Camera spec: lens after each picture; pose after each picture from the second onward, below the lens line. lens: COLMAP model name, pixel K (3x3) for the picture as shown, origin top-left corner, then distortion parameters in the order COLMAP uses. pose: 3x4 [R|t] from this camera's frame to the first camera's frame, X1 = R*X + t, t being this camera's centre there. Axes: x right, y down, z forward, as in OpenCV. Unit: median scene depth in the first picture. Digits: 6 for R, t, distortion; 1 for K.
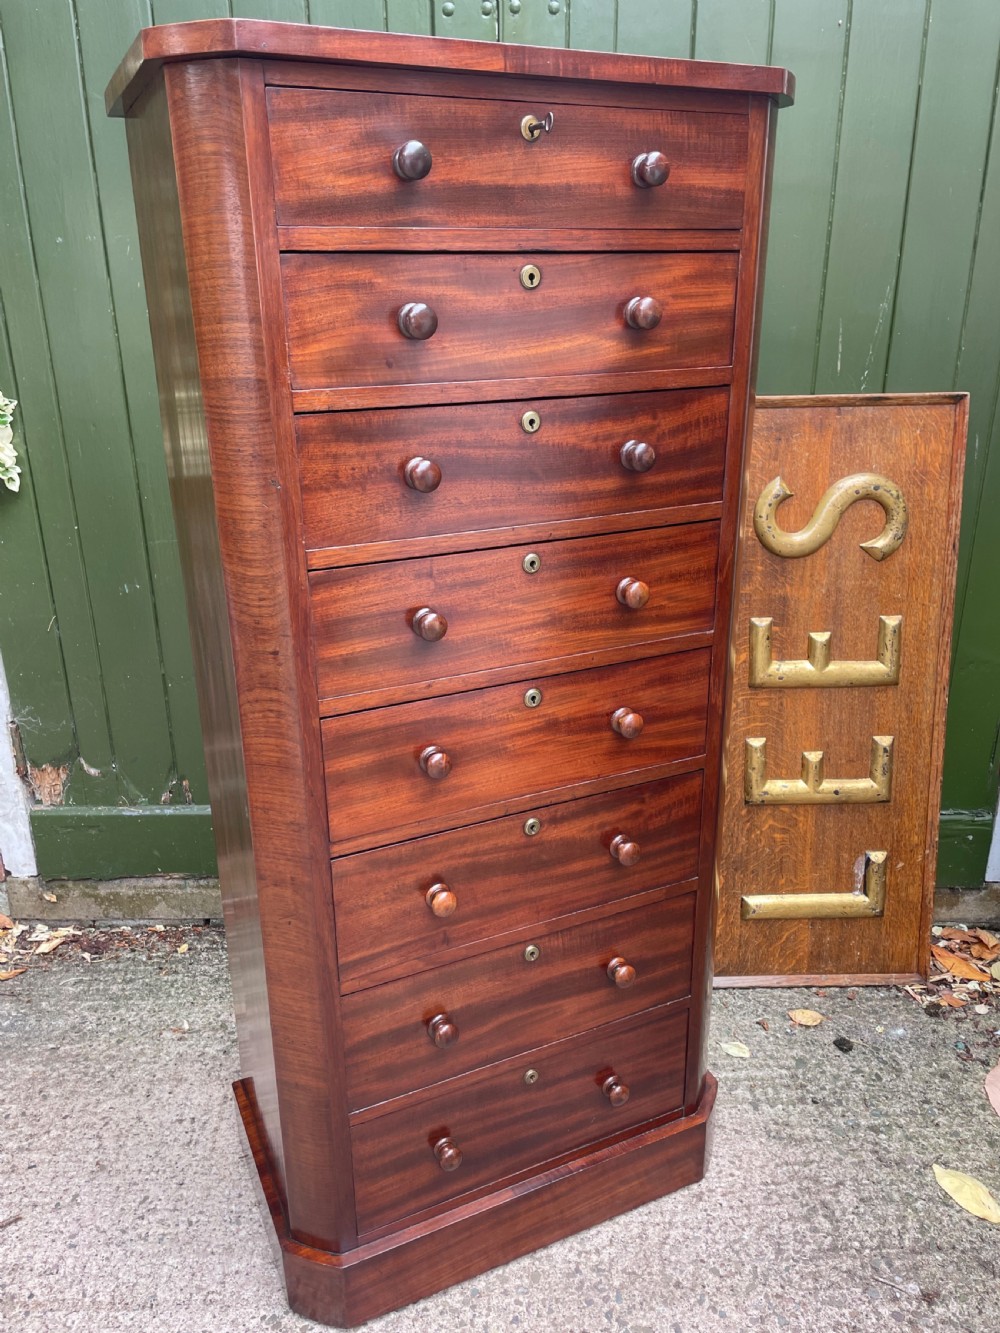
lens RADIAL K [[1022.7, 0, 500.5], [0, 1022.7, 662.8], [0, 0, 1]] dist [0.075042, -0.108638]
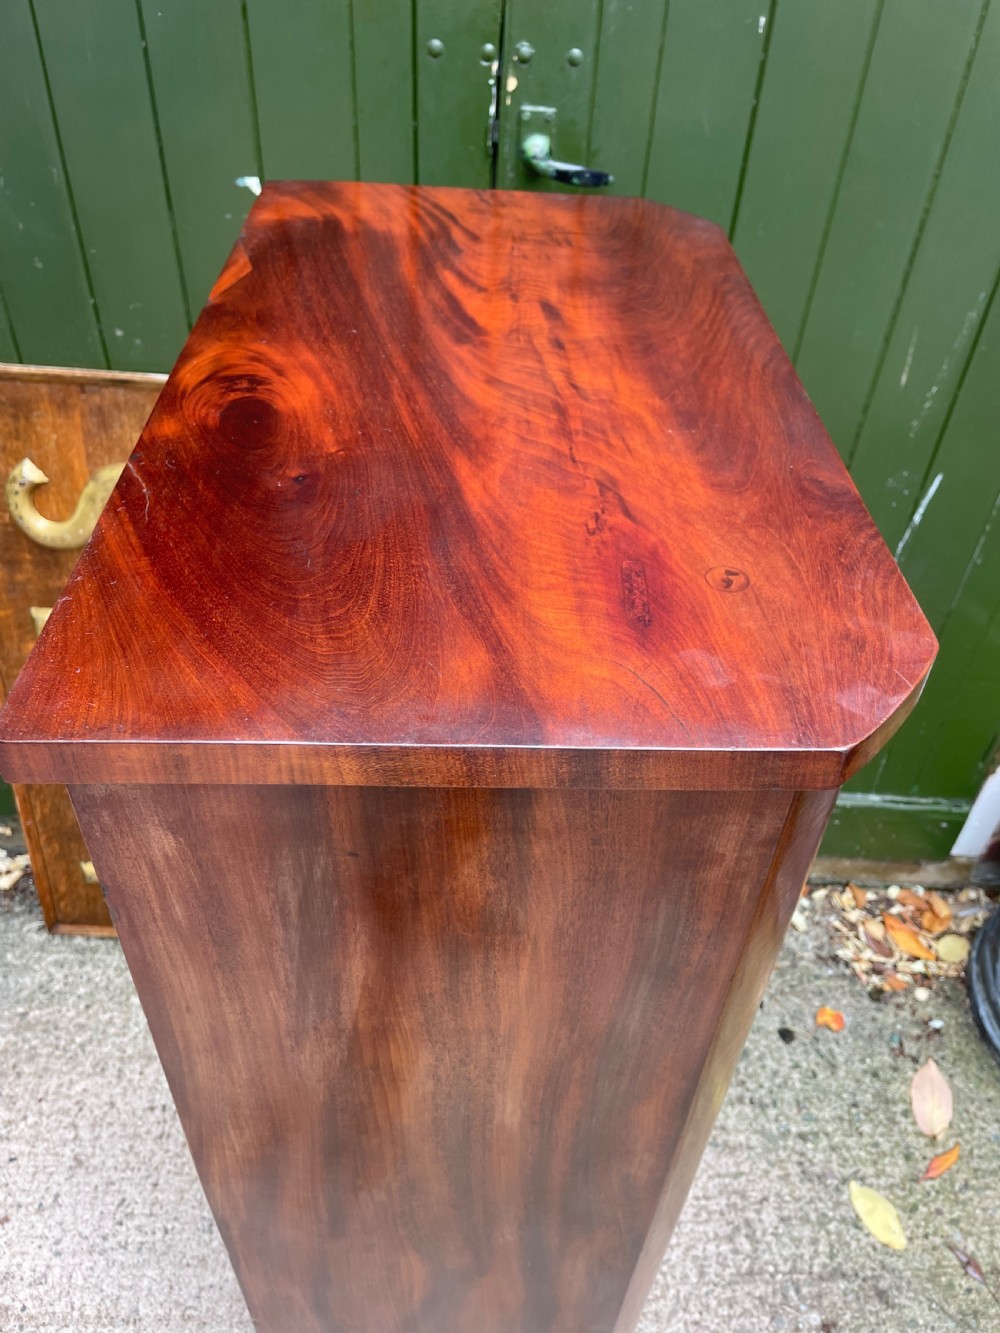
lens RADIAL K [[1022.7, 0, 518.1], [0, 1022.7, 673.4], [0, 0, 1]] dist [0.075042, -0.108638]
pose [[0.998085, 0.041937, 0.045476, -0.005811], [-0.055470, 0.932147, 0.357807, -0.379712], [-0.027385, -0.359644, 0.932688, 0.176958]]
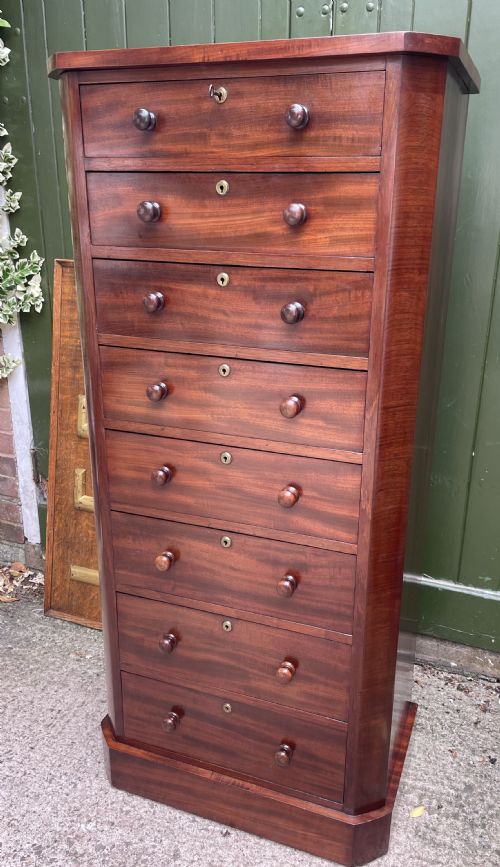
lens RADIAL K [[680.6, 0, 279.3], [0, 680.6, 432.8], [0, 0, 1]] dist [0.065440, -0.093080]
pose [[0.943130, 0.133667, -0.304367, 0.298029], [-0.141274, 0.989966, -0.003004, -0.027575], [0.300911, 0.045832, 0.952550, 0.079488]]
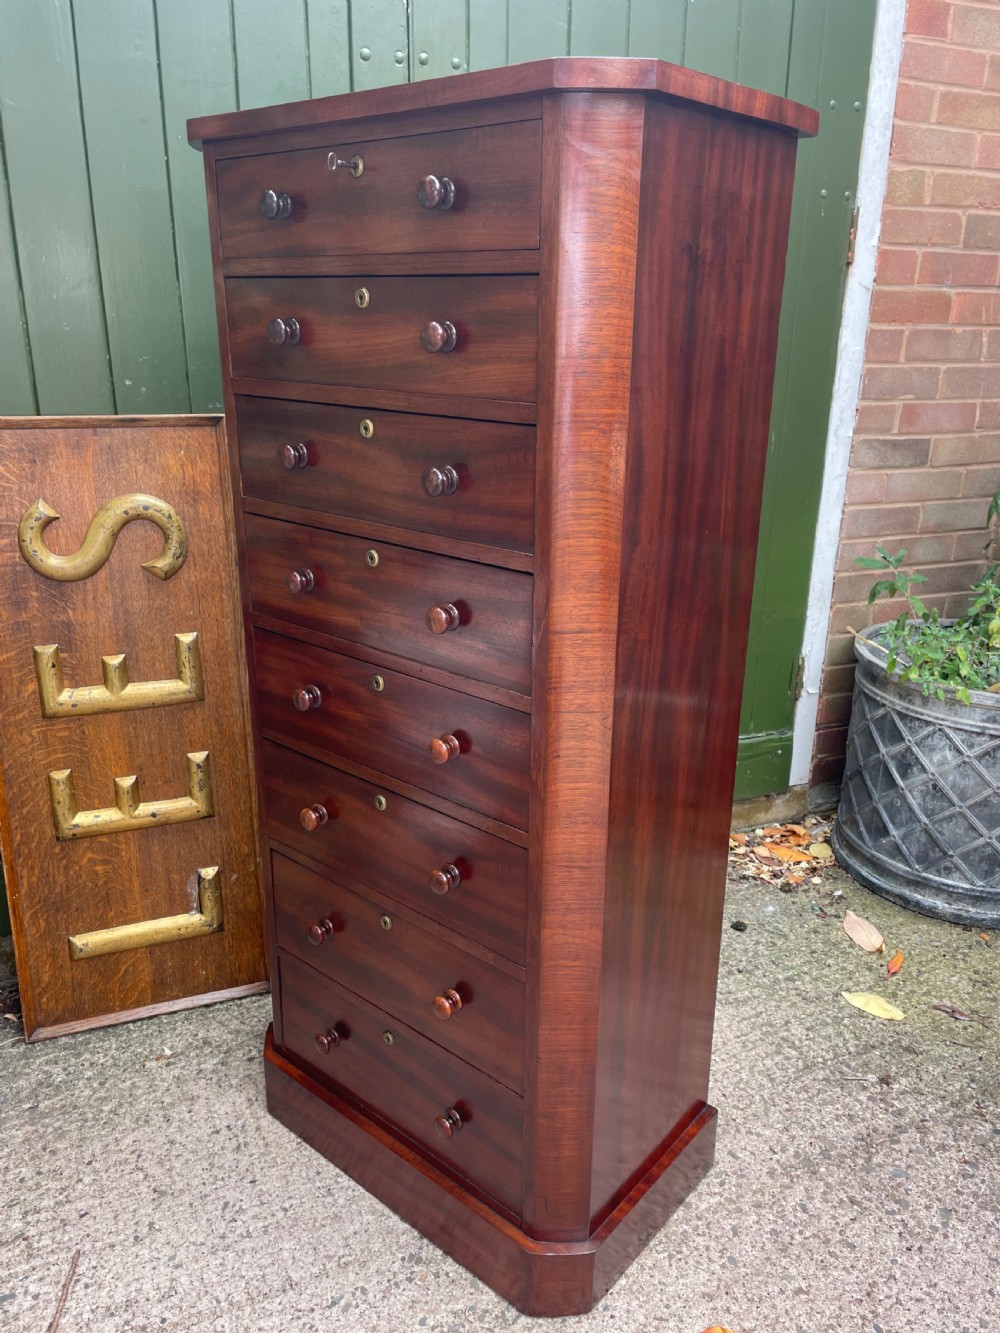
lens RADIAL K [[1022.7, 0, 509.9], [0, 1022.7, 667.8], [0, 0, 1]] dist [0.075042, -0.108638]
pose [[0.919185, -0.111561, 0.377694, -0.392382], [0.117814, 0.993014, 0.006589, 0.026083], [-0.375791, 0.038441, 0.925907, -0.049799]]
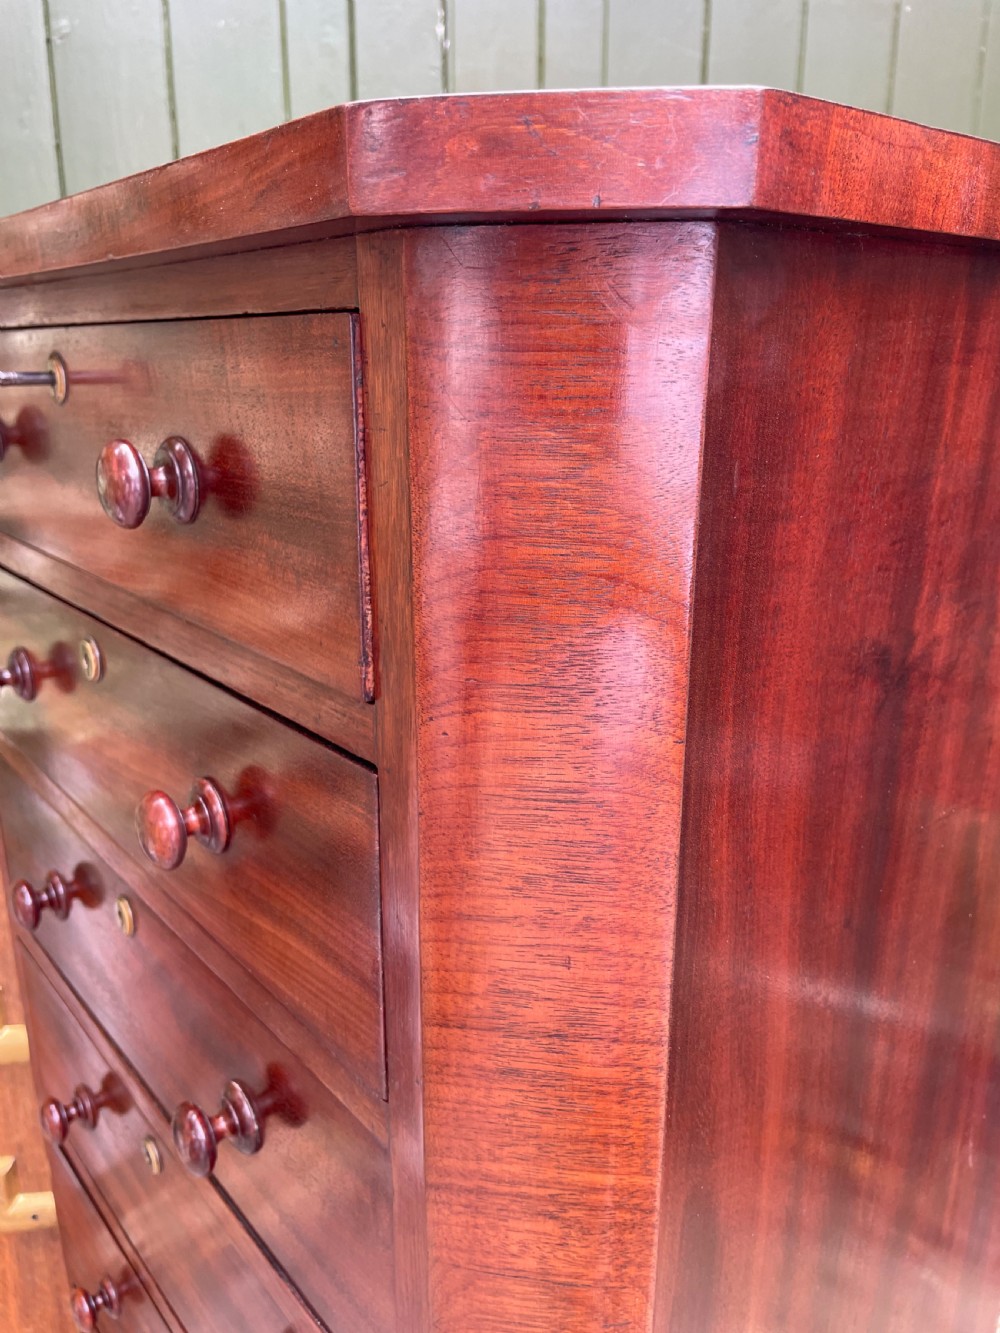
lens RADIAL K [[1022.7, 0, 508.4], [0, 1022.7, 660.9], [0, 0, 1]] dist [0.075042, -0.108638]
pose [[0.973441, -0.053419, 0.222620, -0.140436], [0.067395, 0.996173, -0.055656, -0.205099], [-0.218795, 0.069182, 0.973315, 0.302989]]
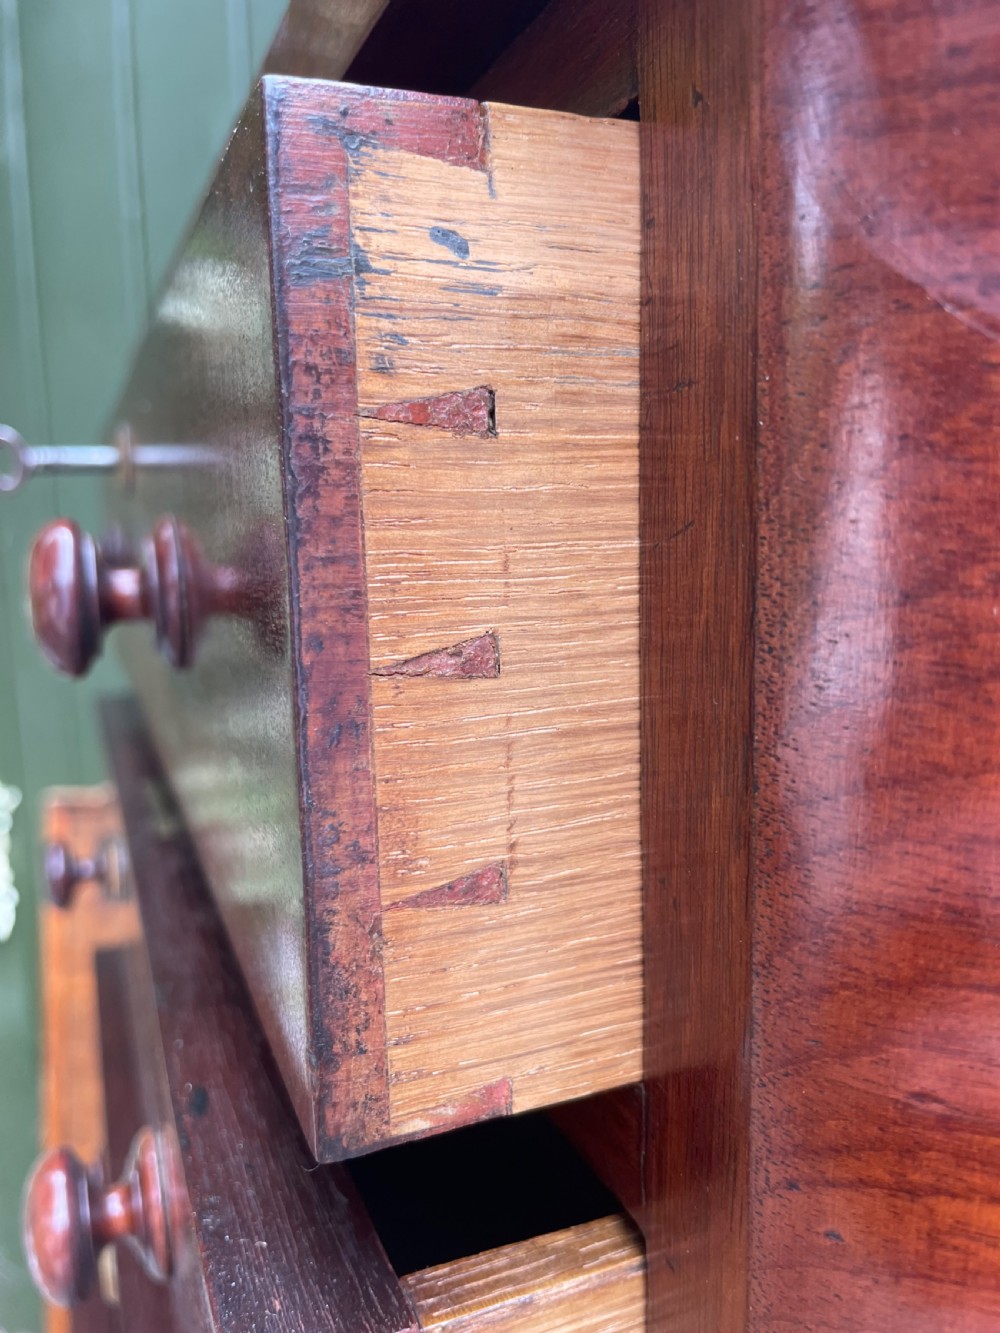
lens RADIAL K [[1022.7, 0, 500.2], [0, 1022.7, 665.3], [0, 0, 1]] dist [0.075042, -0.108638]
pose [[0.996584, 0.001311, -0.082580, -0.126755], [-0.019259, 0.975999, -0.216924, -0.223202], [0.080313, 0.217773, 0.972689, 0.412898]]
